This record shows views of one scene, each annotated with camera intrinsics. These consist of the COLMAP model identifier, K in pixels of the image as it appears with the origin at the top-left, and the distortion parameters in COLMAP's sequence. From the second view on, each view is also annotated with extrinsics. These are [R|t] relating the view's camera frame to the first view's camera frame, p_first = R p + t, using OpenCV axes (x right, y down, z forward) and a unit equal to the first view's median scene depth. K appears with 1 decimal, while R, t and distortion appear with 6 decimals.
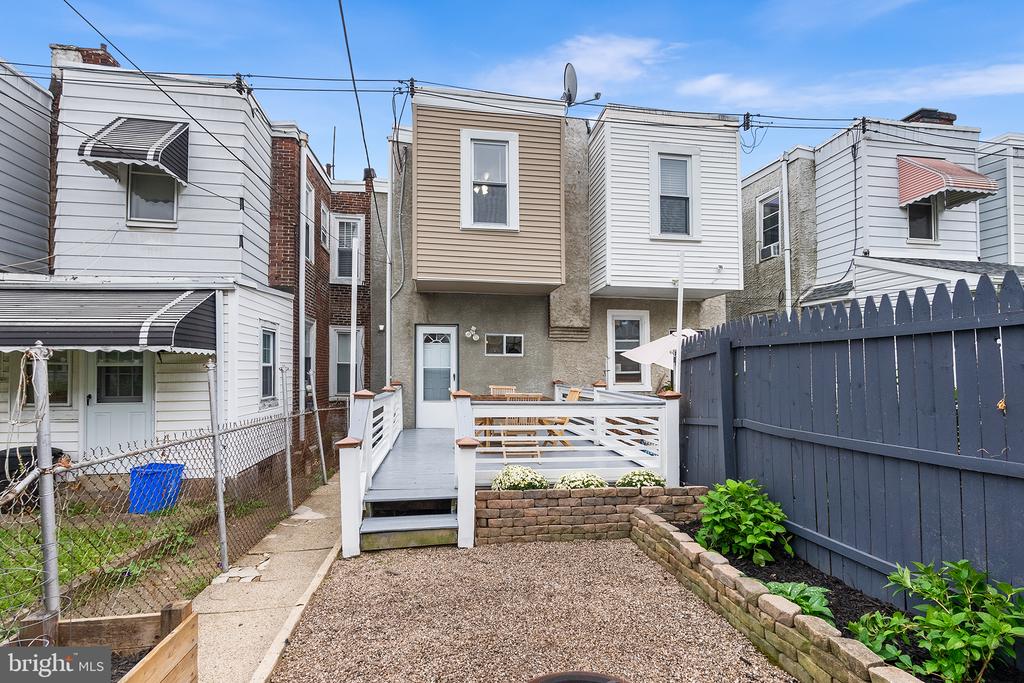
lens RADIAL K [[474.3, 0, 512.0], [0, 474.3, 341.5], [0, 0, 1]] dist [-0.000262, -0.000033]
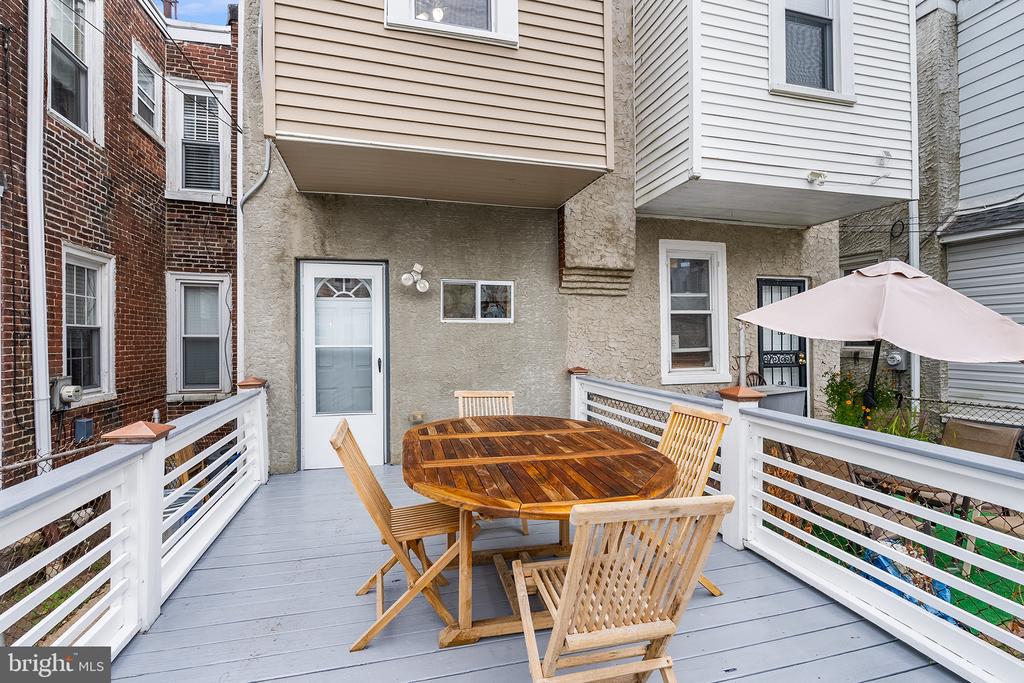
lens RADIAL K [[461.3, 0, 510.8], [0, 461.3, 320.2], [0, 0, 1]] dist [-0.002115, -0.000168]
pose [[0.993821, -0.004646, 0.110900, -0.036744], [0.001909, 0.999691, 0.024774, 0.015456], [-0.110981, -0.024410, 0.993523, 0.489497]]
